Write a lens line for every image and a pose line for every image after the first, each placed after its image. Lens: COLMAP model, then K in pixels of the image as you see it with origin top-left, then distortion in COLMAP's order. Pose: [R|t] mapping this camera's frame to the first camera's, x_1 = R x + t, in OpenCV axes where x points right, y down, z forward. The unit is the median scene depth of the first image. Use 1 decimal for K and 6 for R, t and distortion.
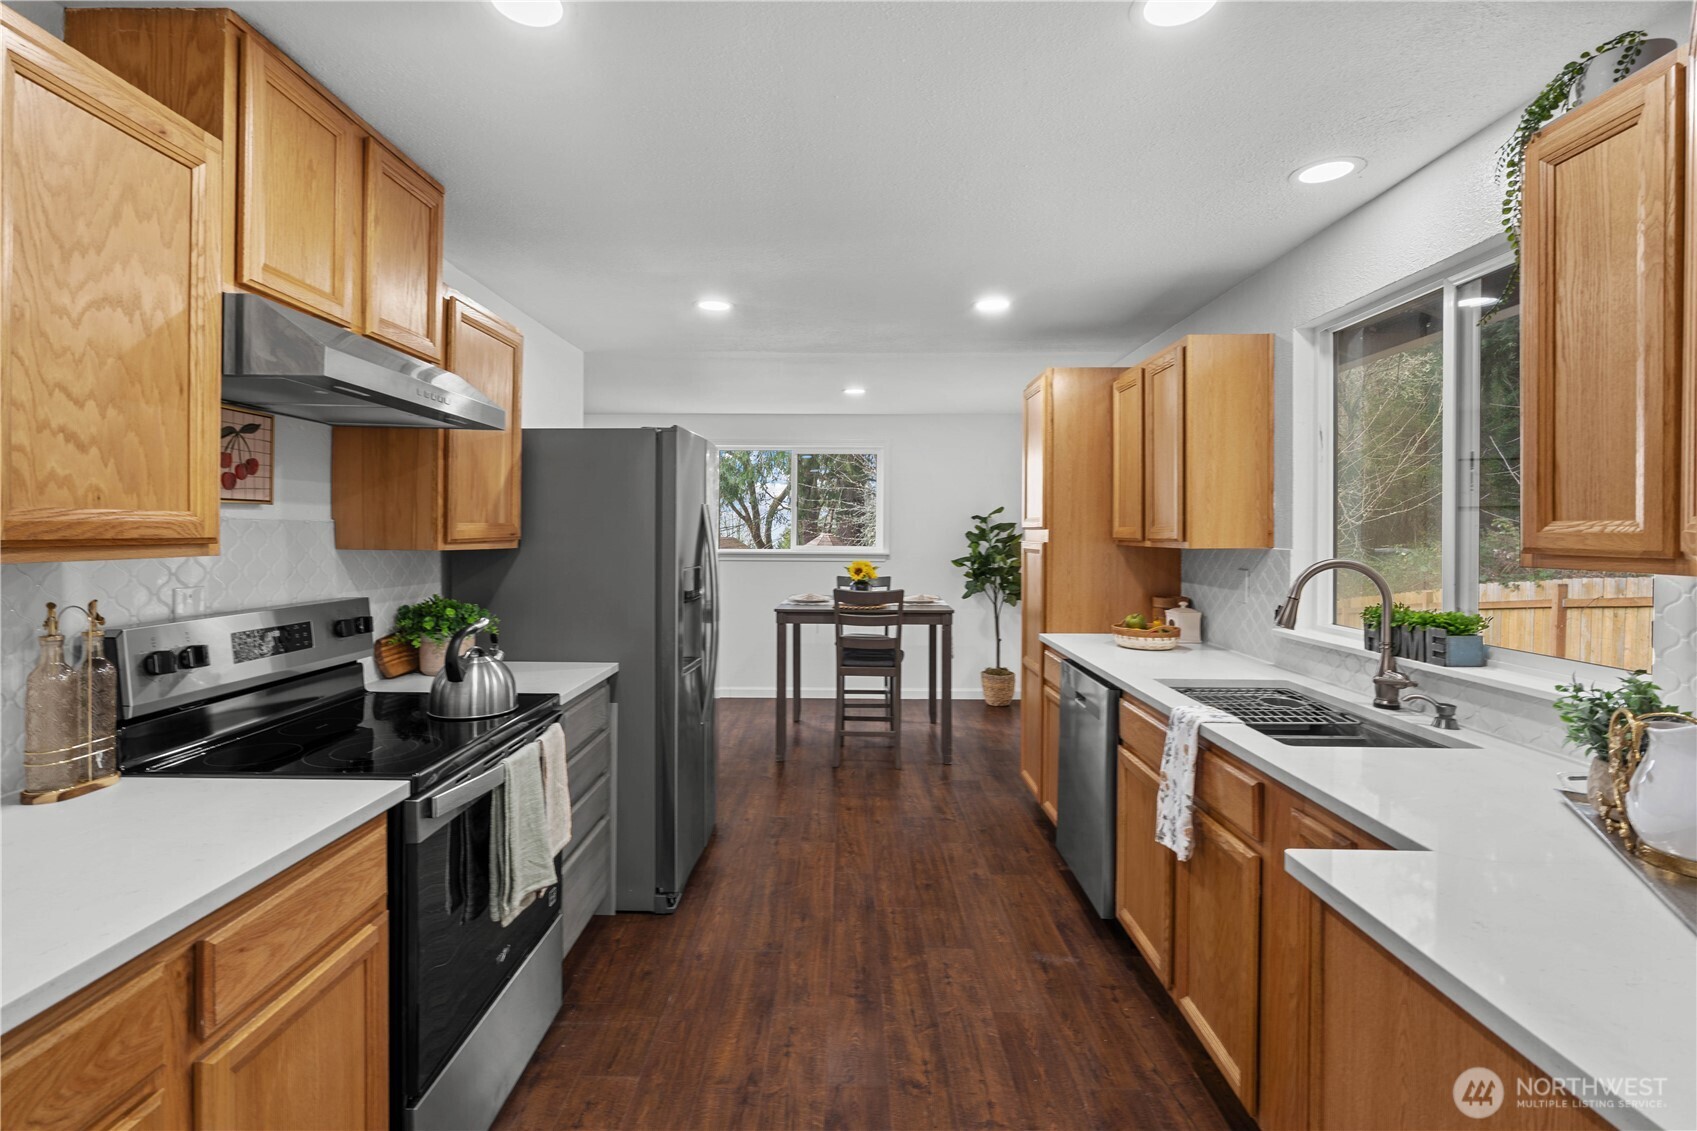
lens RADIAL K [[762.6, 0, 845.1], [0, 762.6, 531.3], [0, 0, 1]] dist [-0.001107, 0.000063]
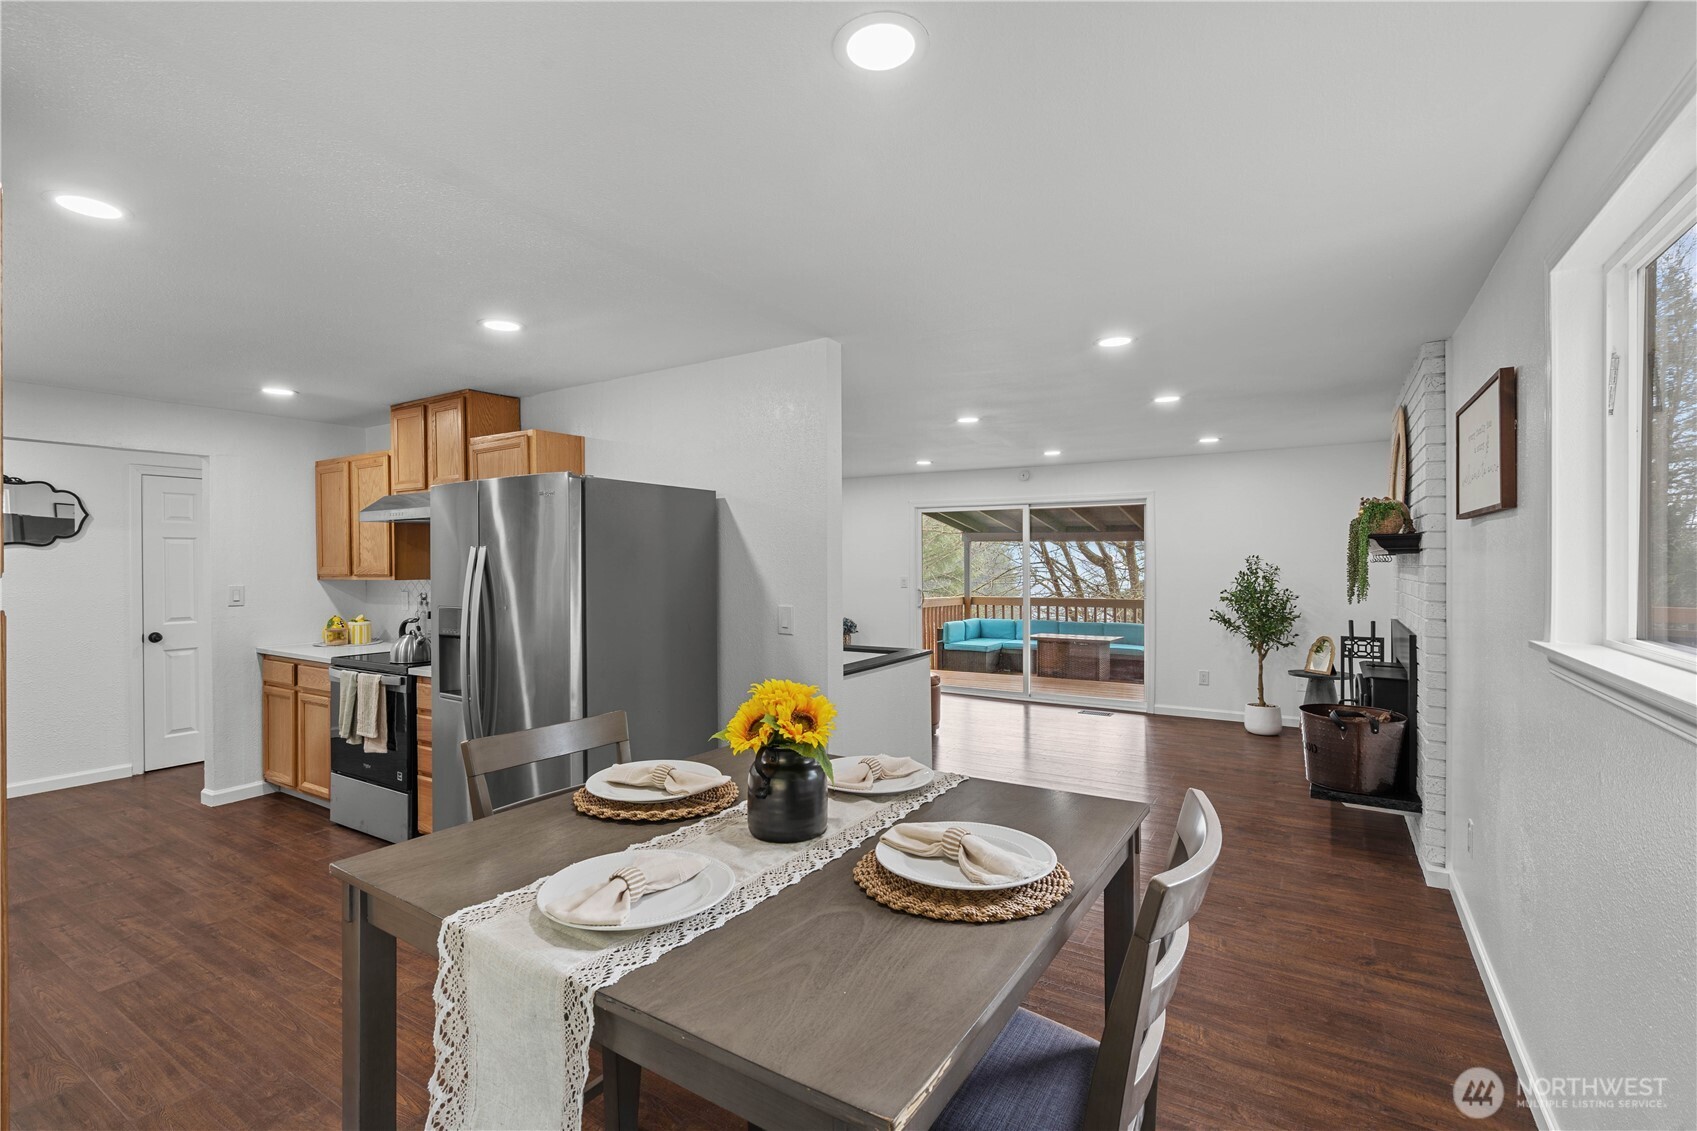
lens RADIAL K [[767.5, 0, 836.8], [0, 767.5, 564.0], [0, 0, 1]] dist [-0.005592, 0.000406]
pose [[-0.524154, 0.000438, -0.851624, 0.587085], [0.000857, 1.000000, -0.000013, -0.019748], [0.851623, -0.000737, -0.524154, 2.695522]]
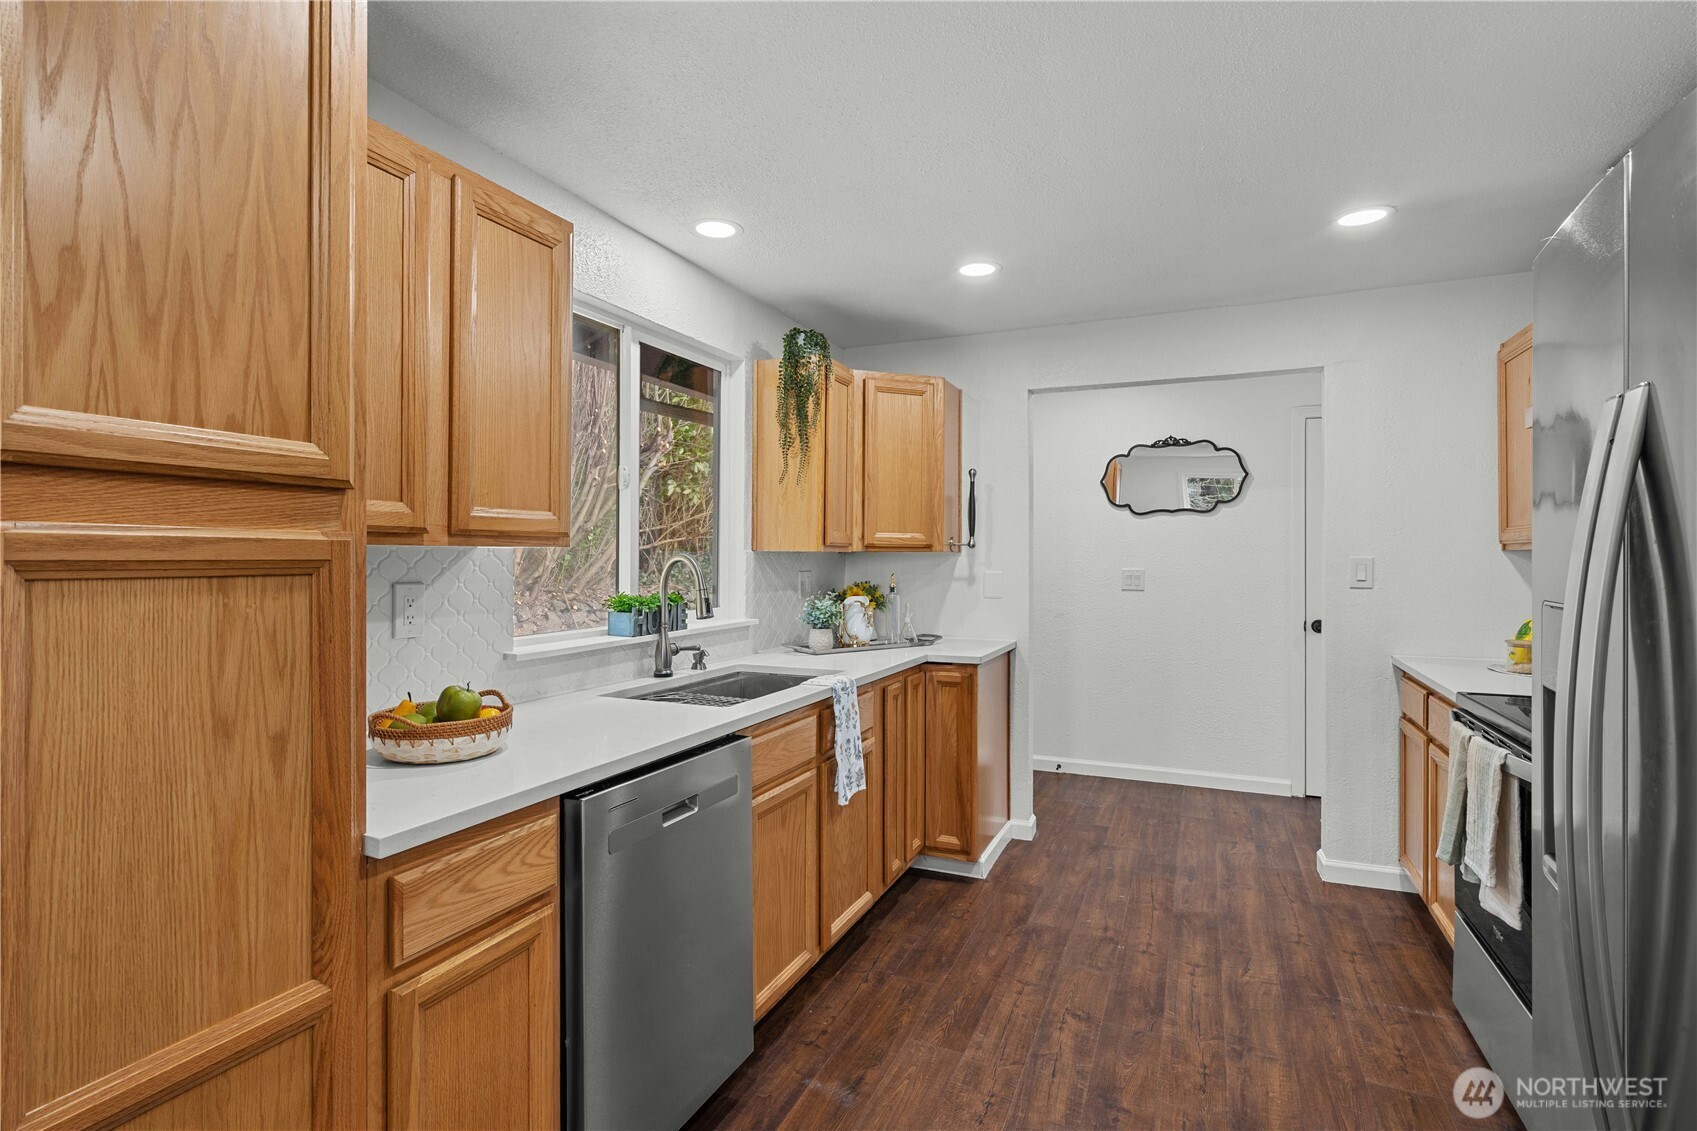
lens RADIAL K [[831.6, 0, 842.2], [0, 831.6, 553.1], [0, 0, 1]] dist [0.002668, 0.000779]
pose [[-0.917919, -0.008066, 0.396686, -0.061697], [-0.007940, 0.999967, 0.001961, 0.034083], [-0.396689, -0.001350, -0.917952, 1.952938]]
